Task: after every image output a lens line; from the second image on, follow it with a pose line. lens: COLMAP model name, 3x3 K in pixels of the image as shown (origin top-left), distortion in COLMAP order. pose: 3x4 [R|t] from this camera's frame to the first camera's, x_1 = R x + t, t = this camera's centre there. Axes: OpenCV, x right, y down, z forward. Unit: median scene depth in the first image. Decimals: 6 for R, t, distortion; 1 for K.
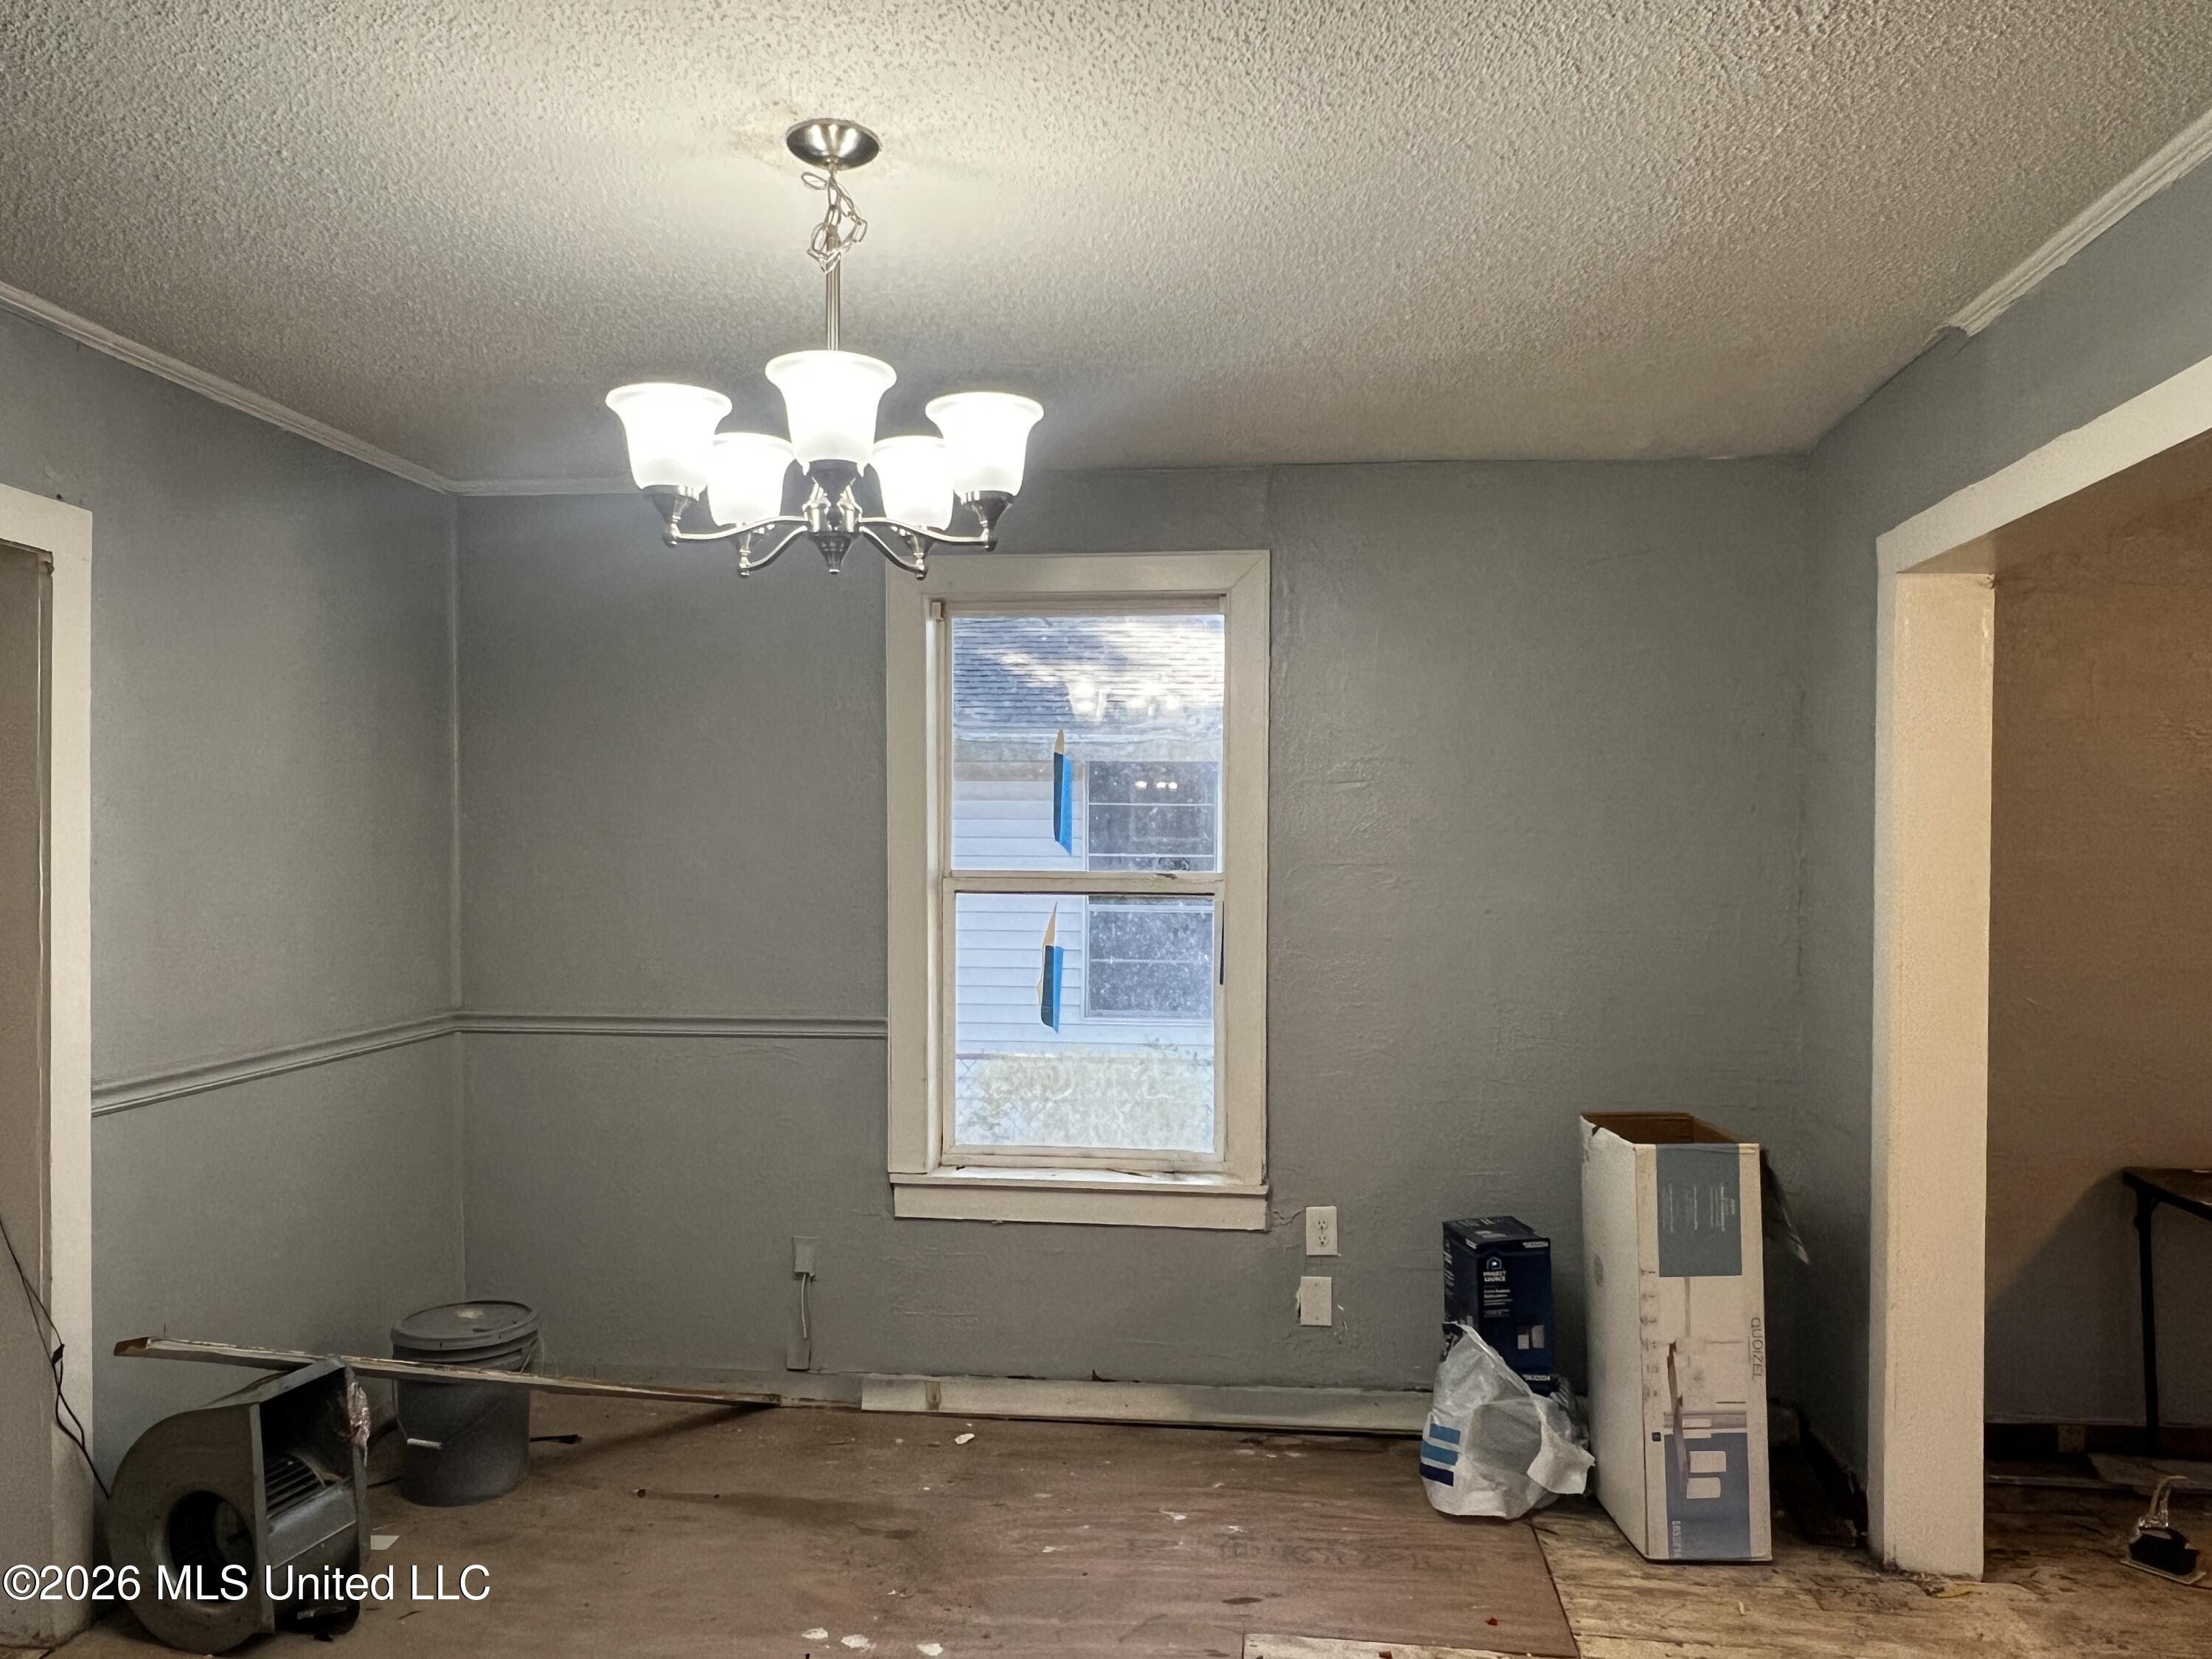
lens RADIAL K [[1493.0, 0, 1108.9], [0, 1493.0, 840.4], [0, 0, 1]] dist [-0.001129, 0.000282]
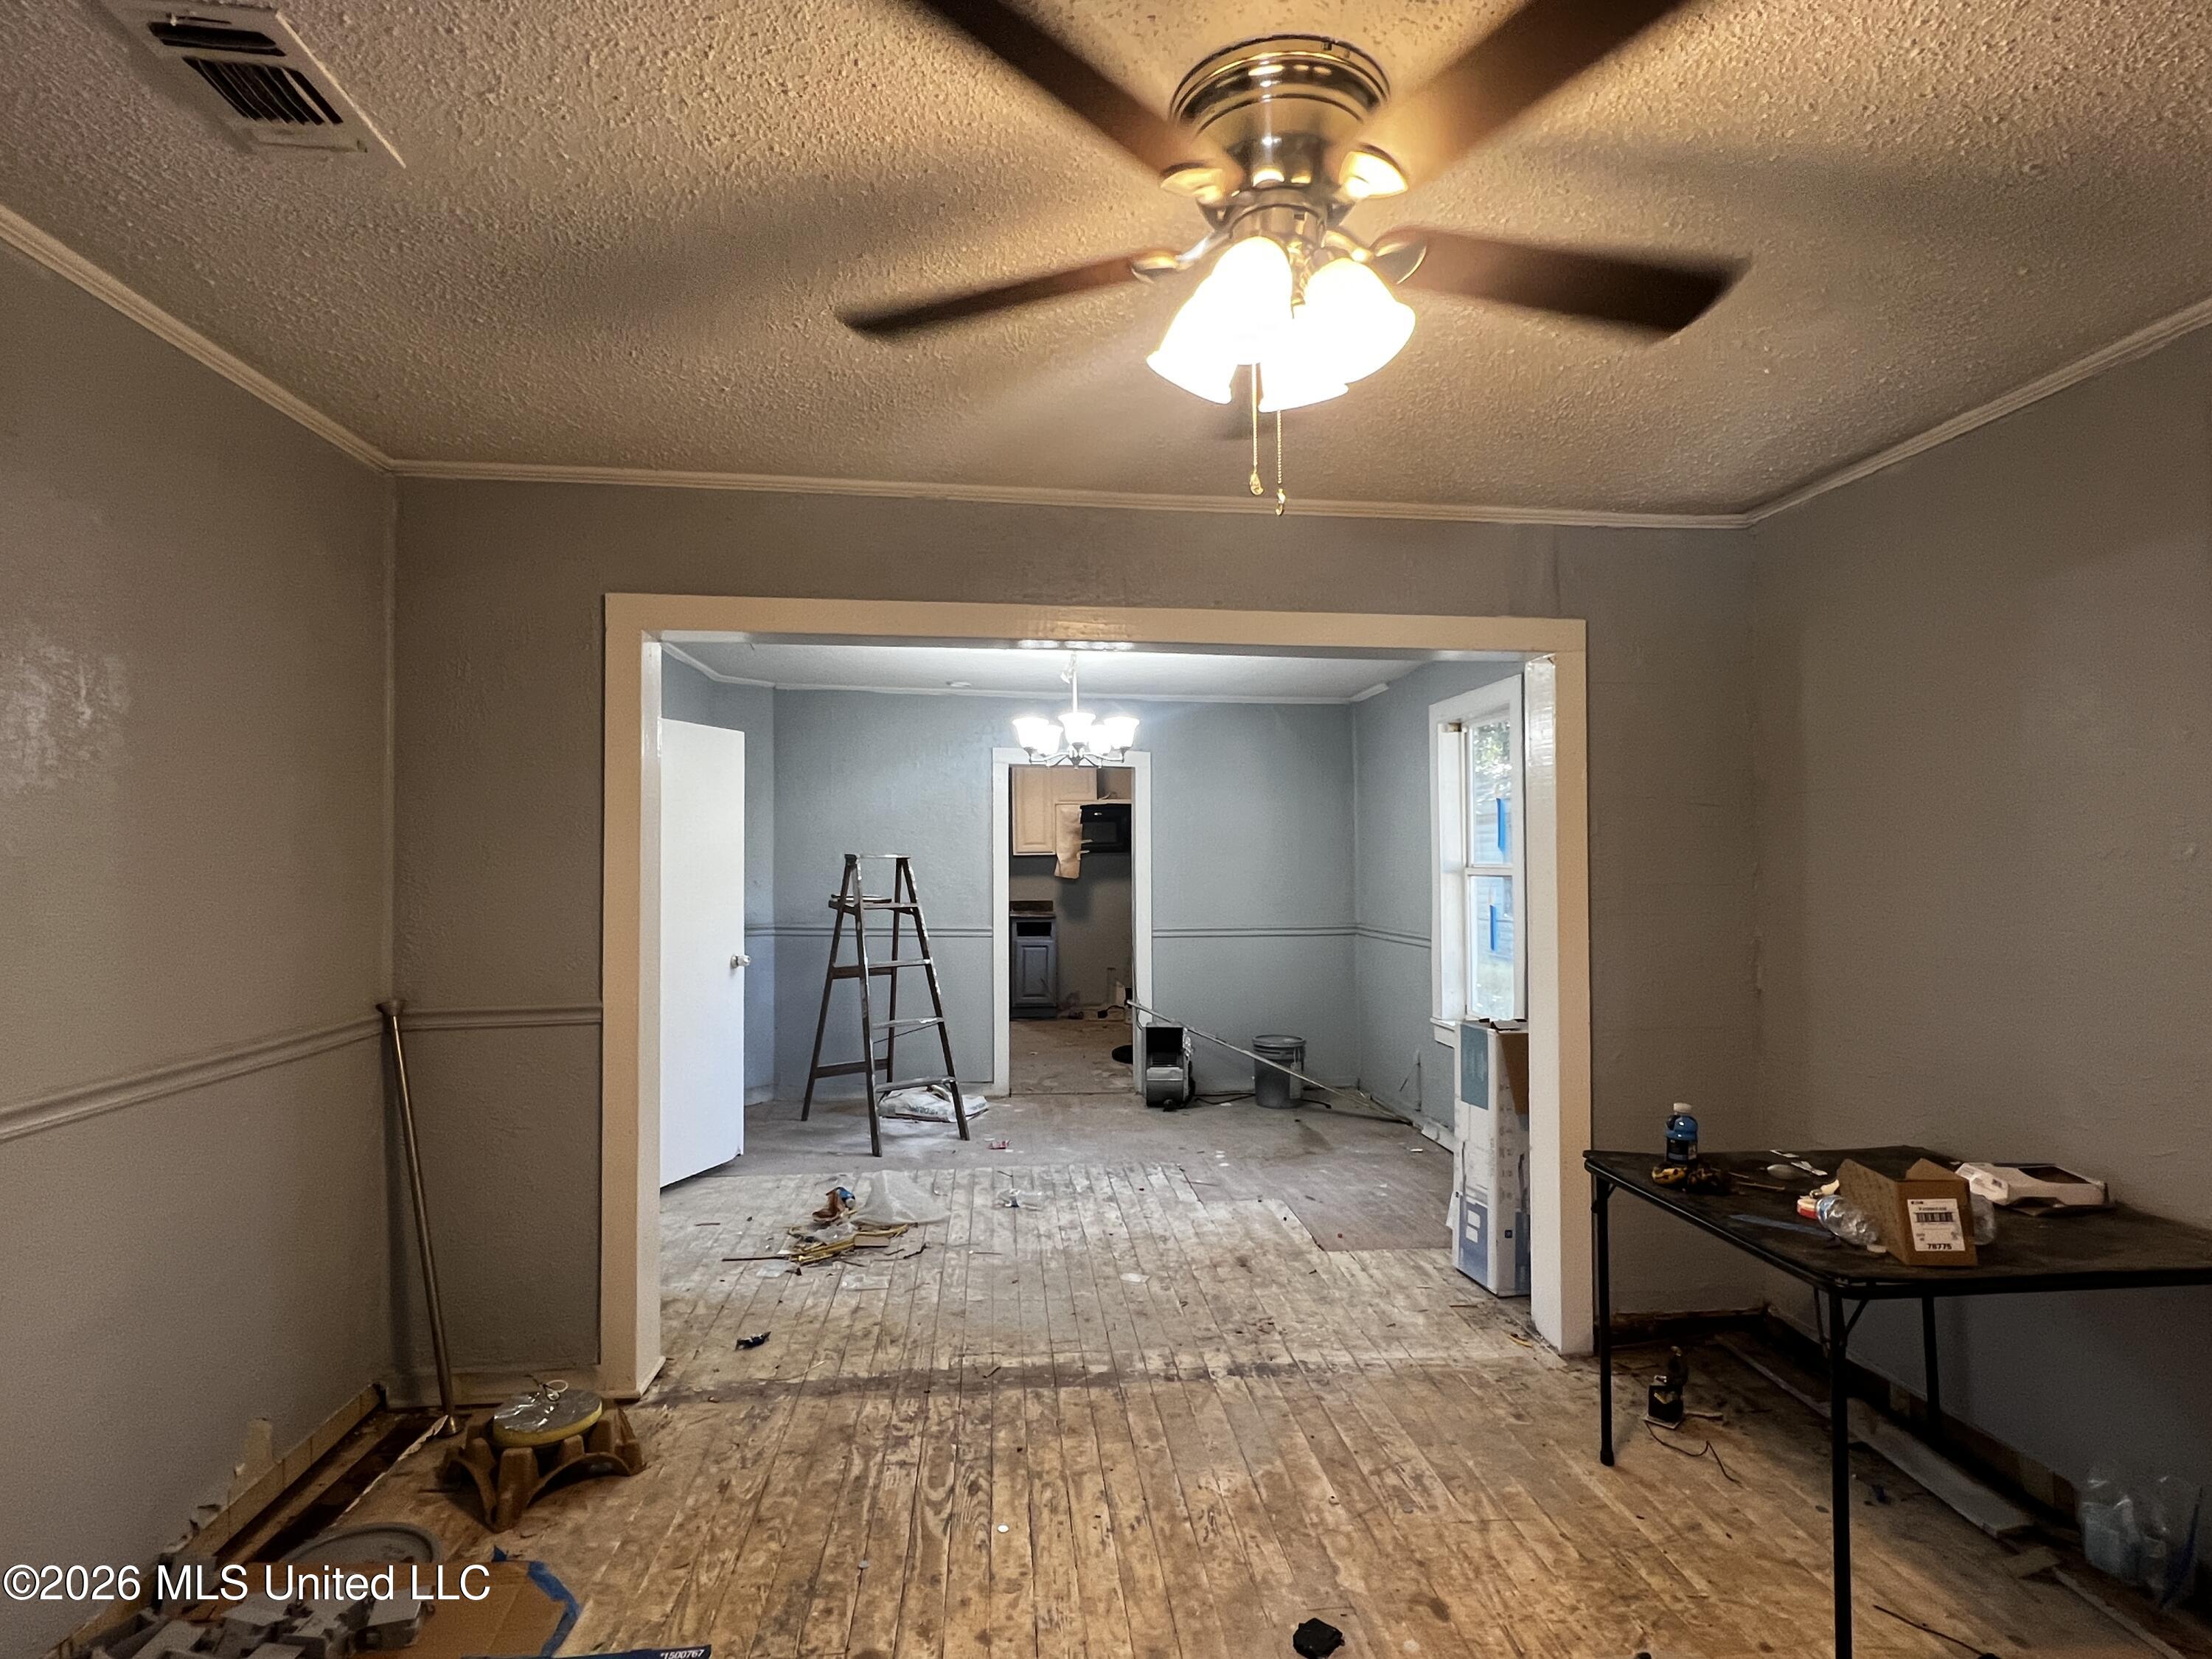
lens RADIAL K [[1085.6, 0, 1112.4], [0, 1085.6, 836.9], [0, 0, 1]] dist [0.000071, 0.000008]
pose [[0.226340, -0.029654, -0.973597, 1.524787], [0.015749, 0.999517, -0.026783, 0.027667], [0.973921, -0.009271, 0.226698, 0.366390]]
